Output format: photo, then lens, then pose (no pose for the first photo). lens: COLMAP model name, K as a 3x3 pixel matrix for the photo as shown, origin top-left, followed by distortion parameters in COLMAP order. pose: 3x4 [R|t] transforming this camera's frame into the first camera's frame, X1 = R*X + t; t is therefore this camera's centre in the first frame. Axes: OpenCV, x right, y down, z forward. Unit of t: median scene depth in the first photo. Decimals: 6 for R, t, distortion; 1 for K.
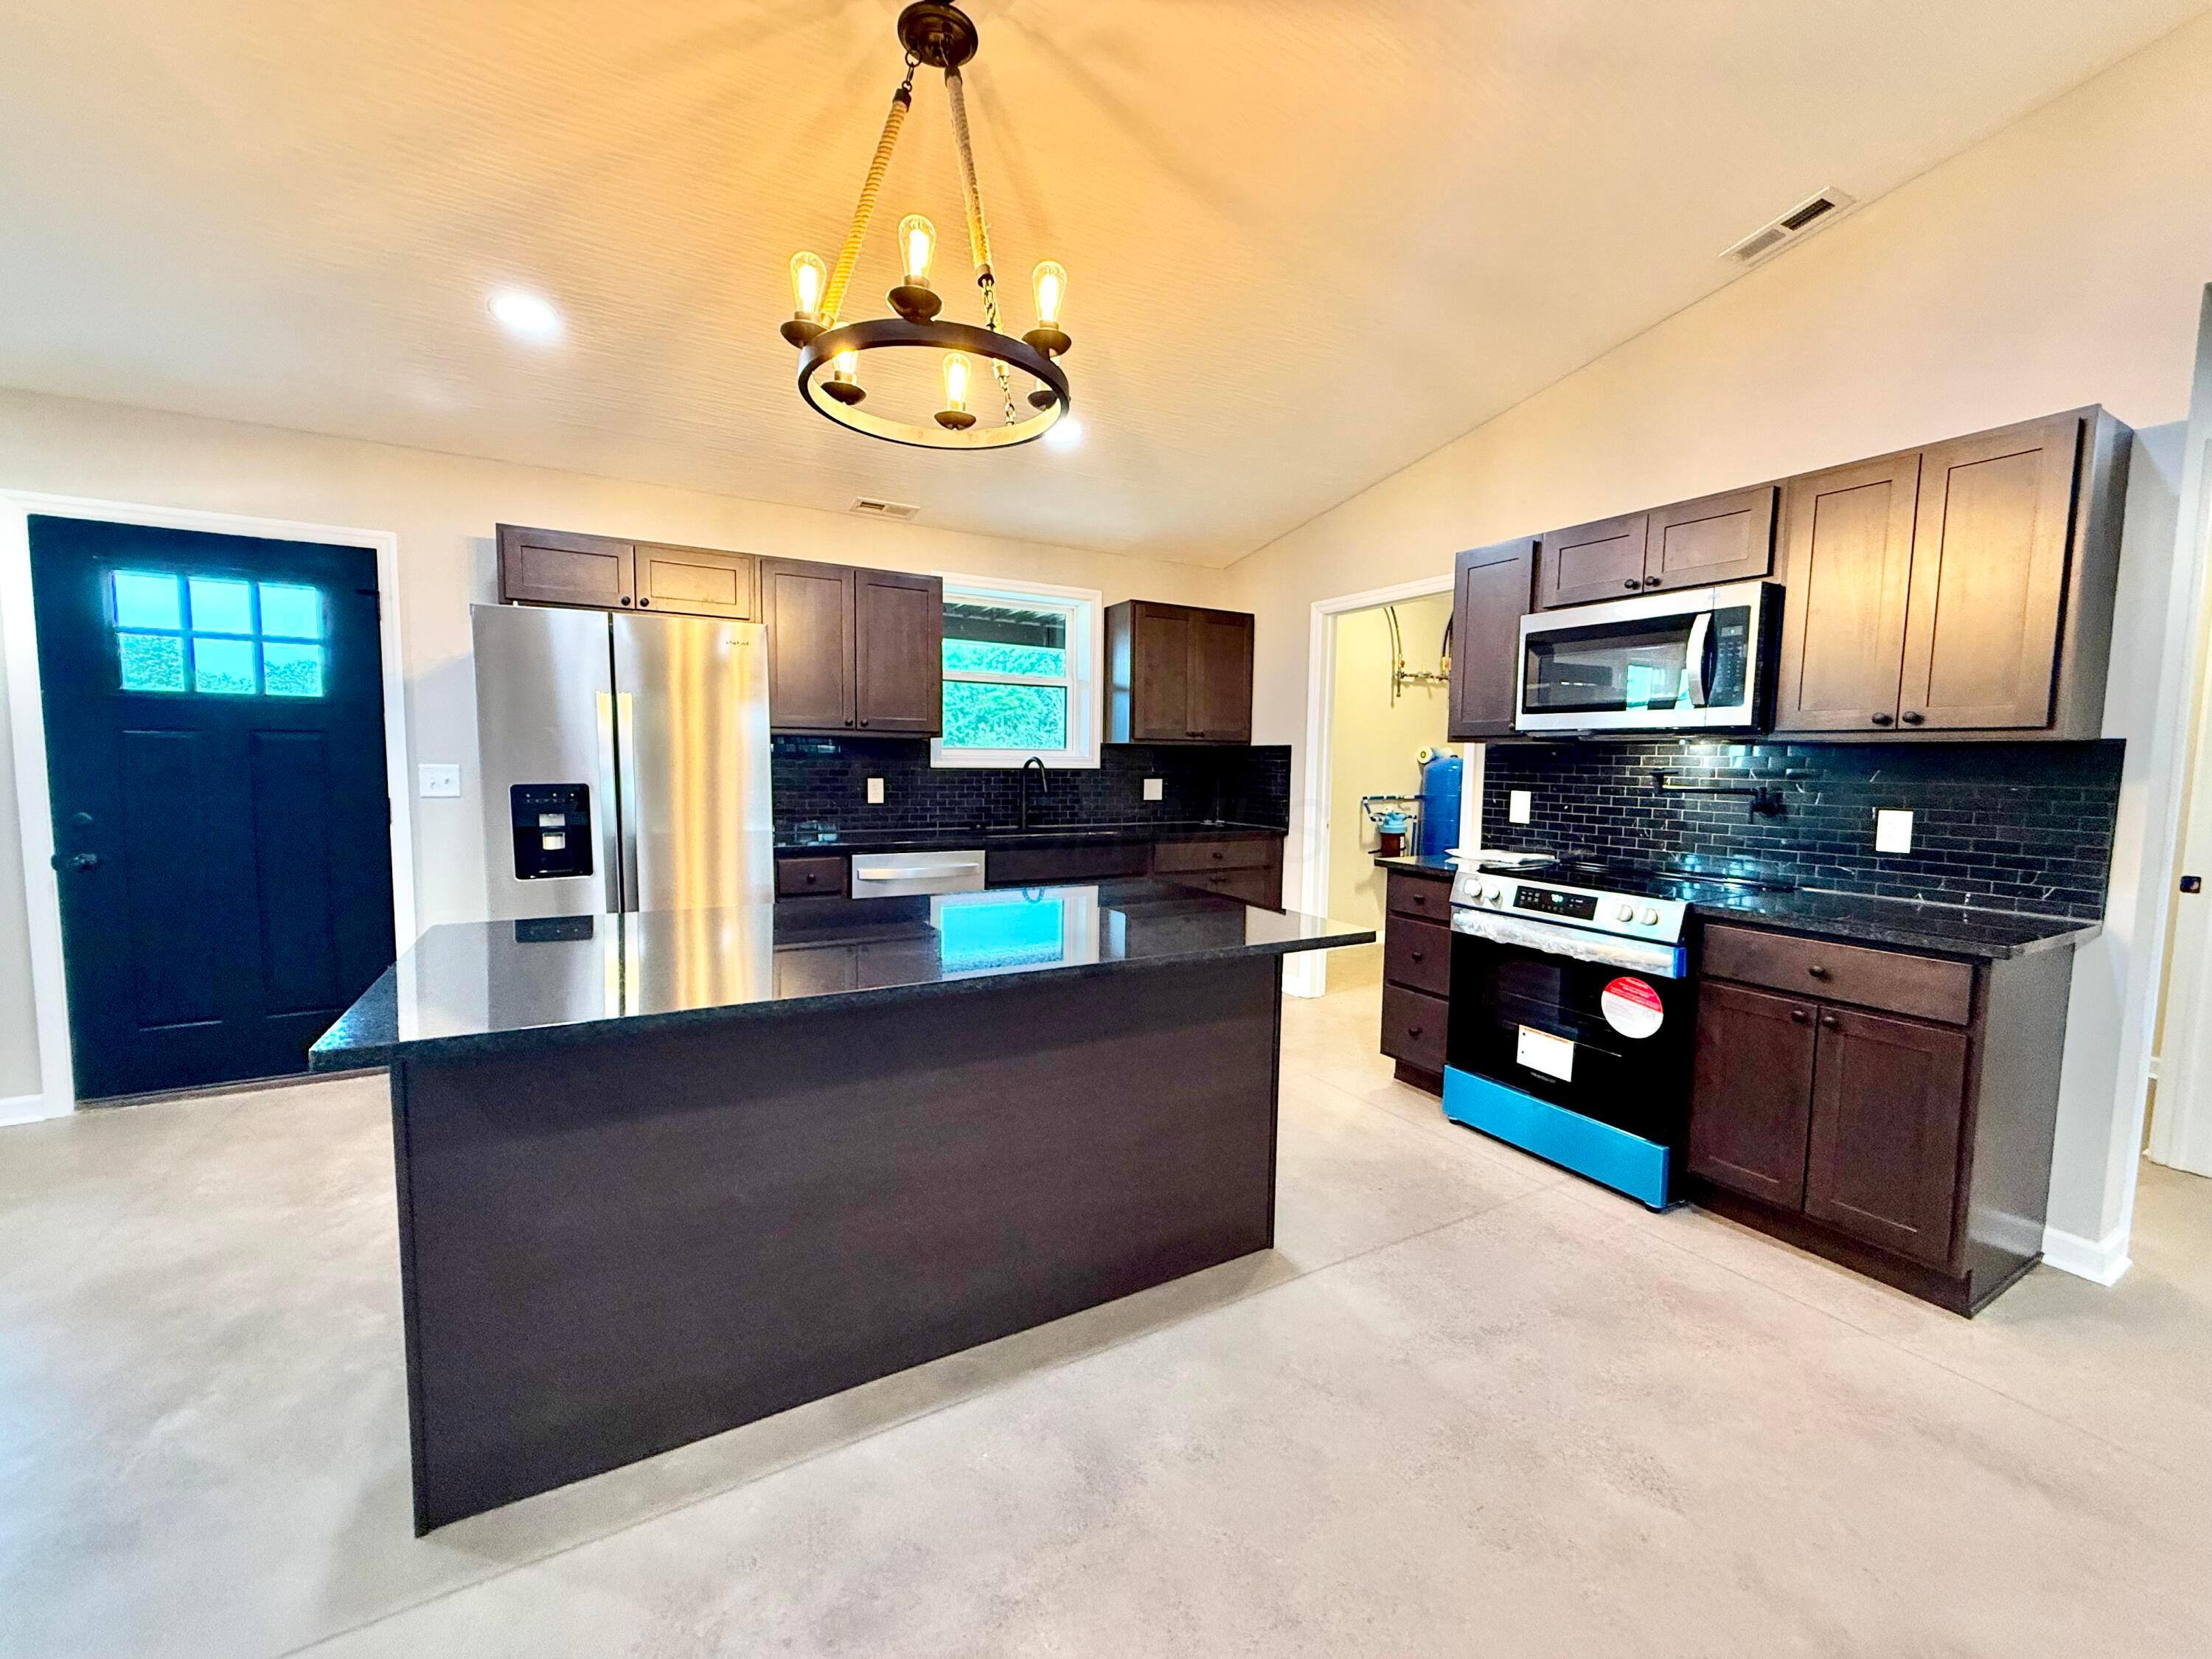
lens RADIAL K [[884.7, 0, 1099.7], [0, 884.7, 833.6], [0, 0, 1]] dist [0.002050, 0.000118]
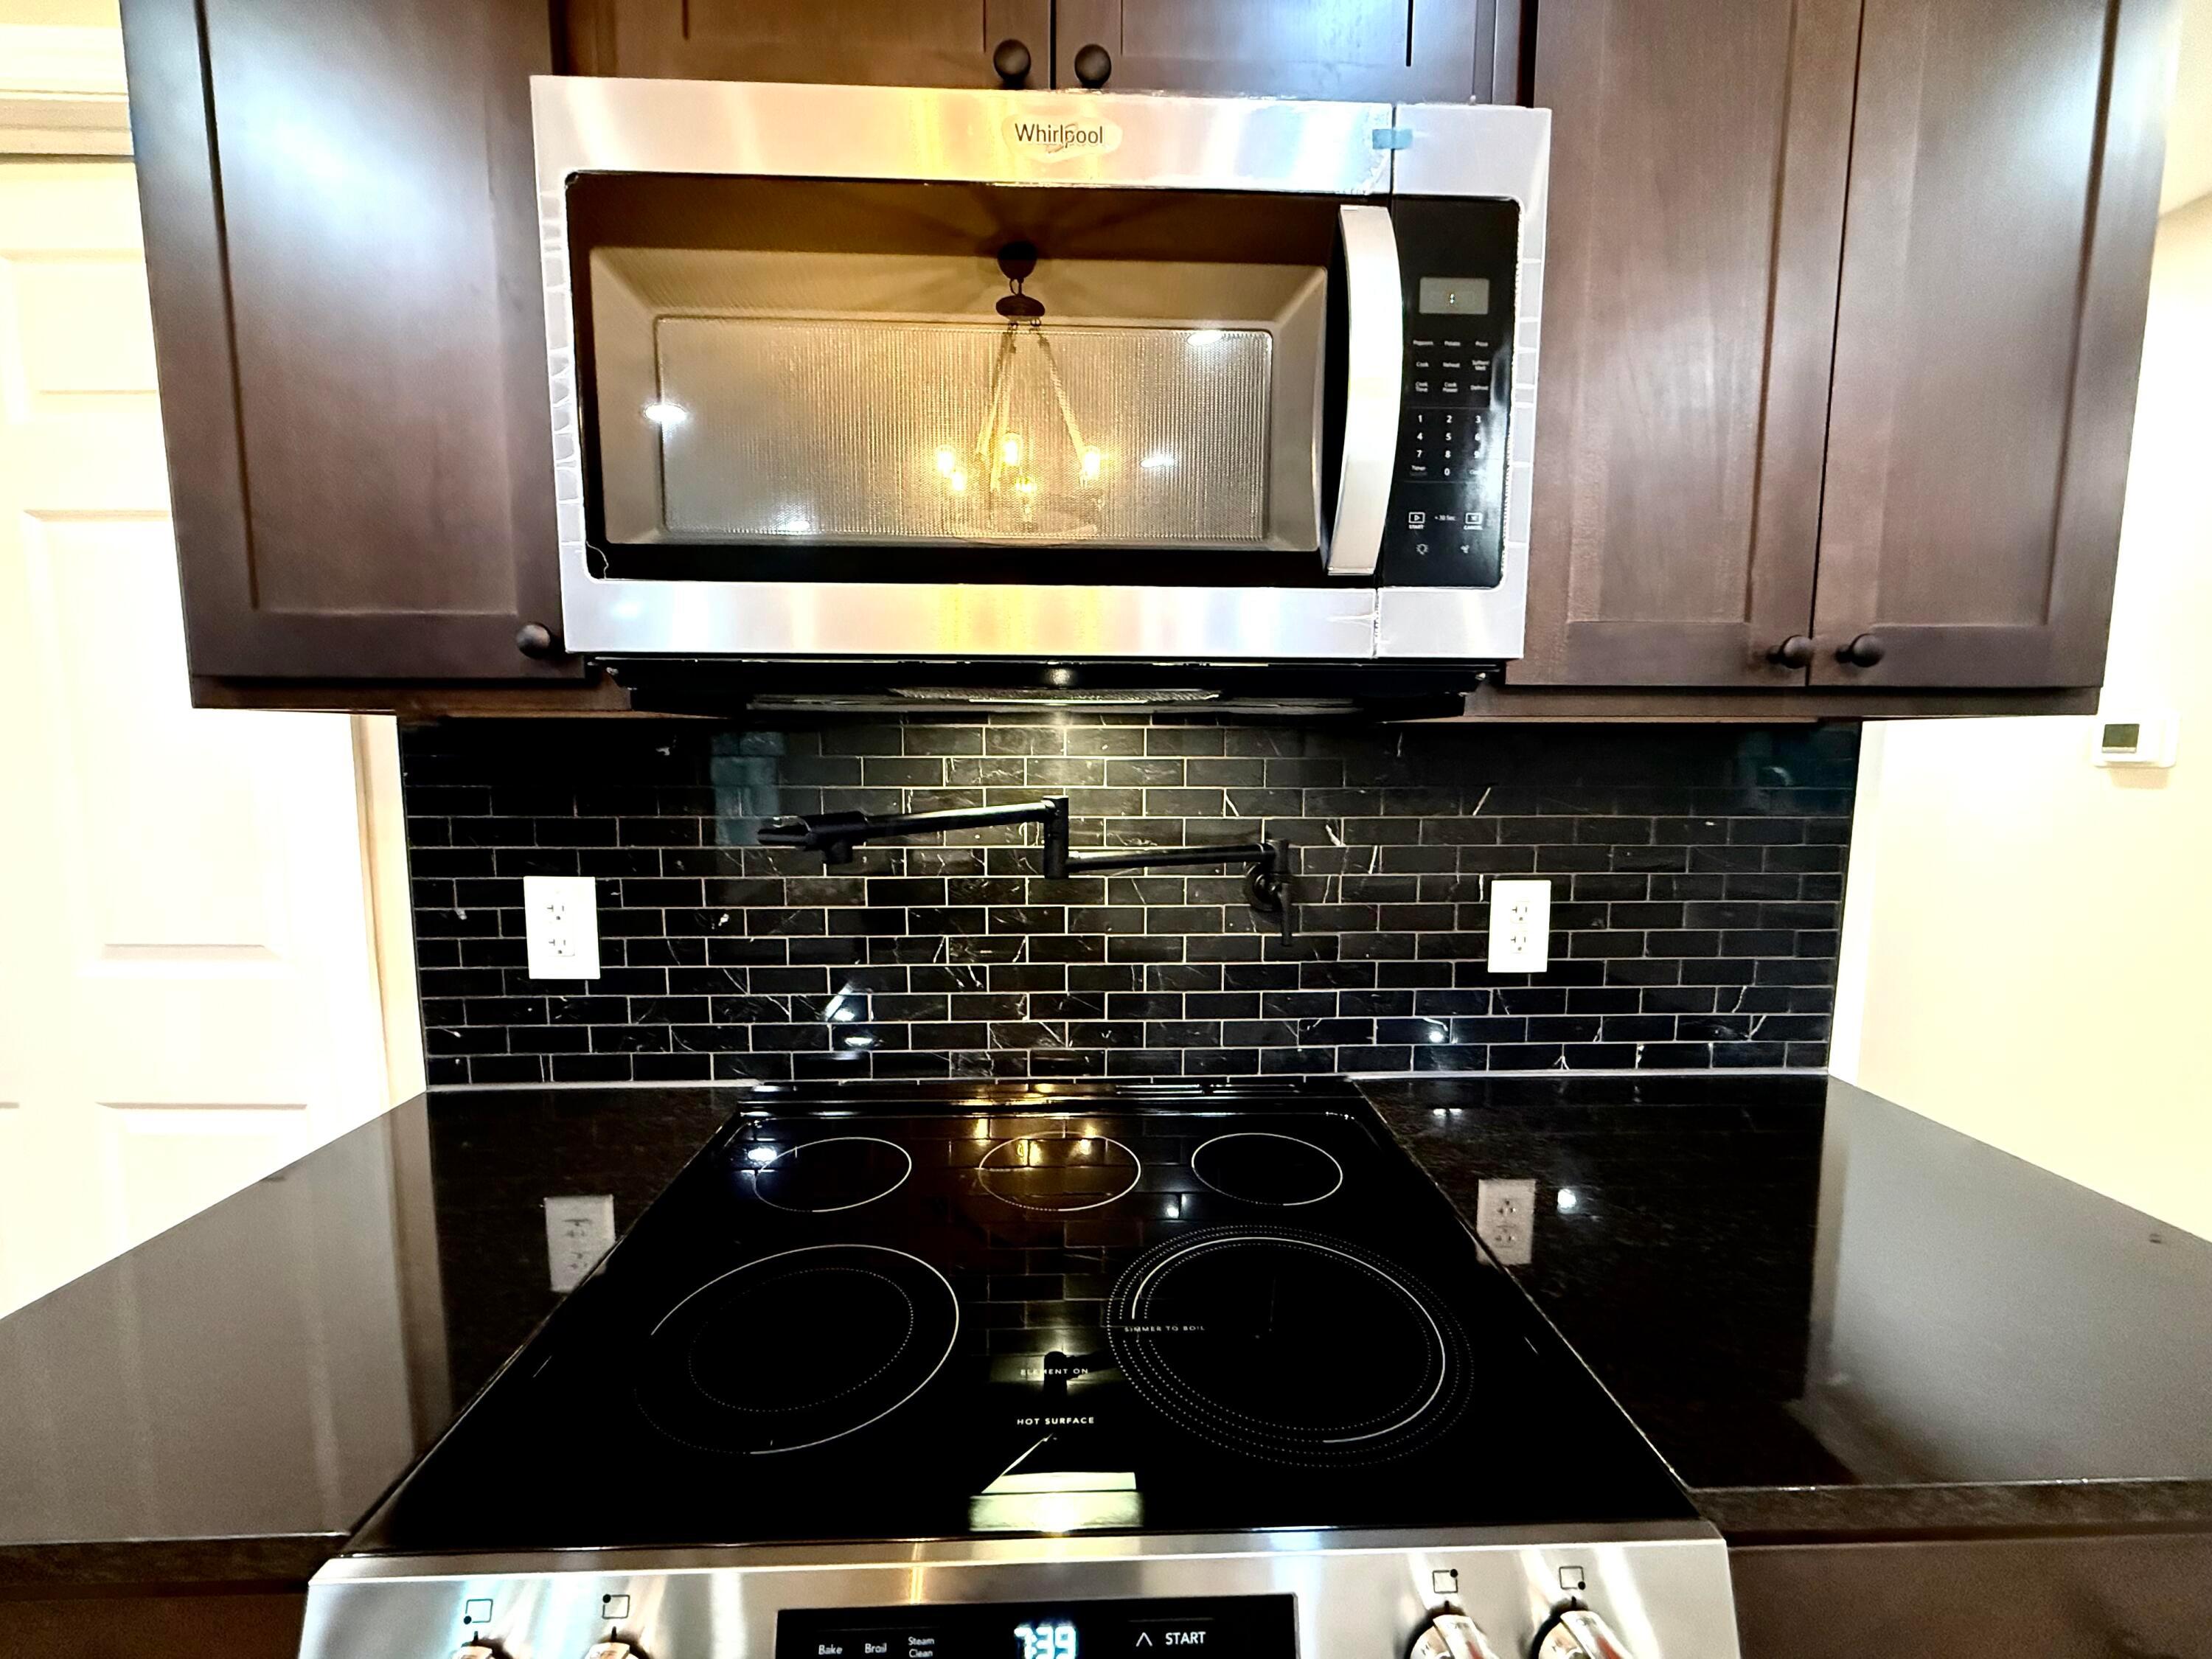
lens RADIAL K [[884.7, 0, 1098.9], [0, 884.7, 835.8], [0, 0, 1]] dist [0.002050, 0.000118]
pose [[0.464267, -0.111872, 0.878602, 0.343517], [0.079799, 0.993240, 0.084302, -0.082572], [-0.882093, 0.030973, 0.470056, 0.800356]]
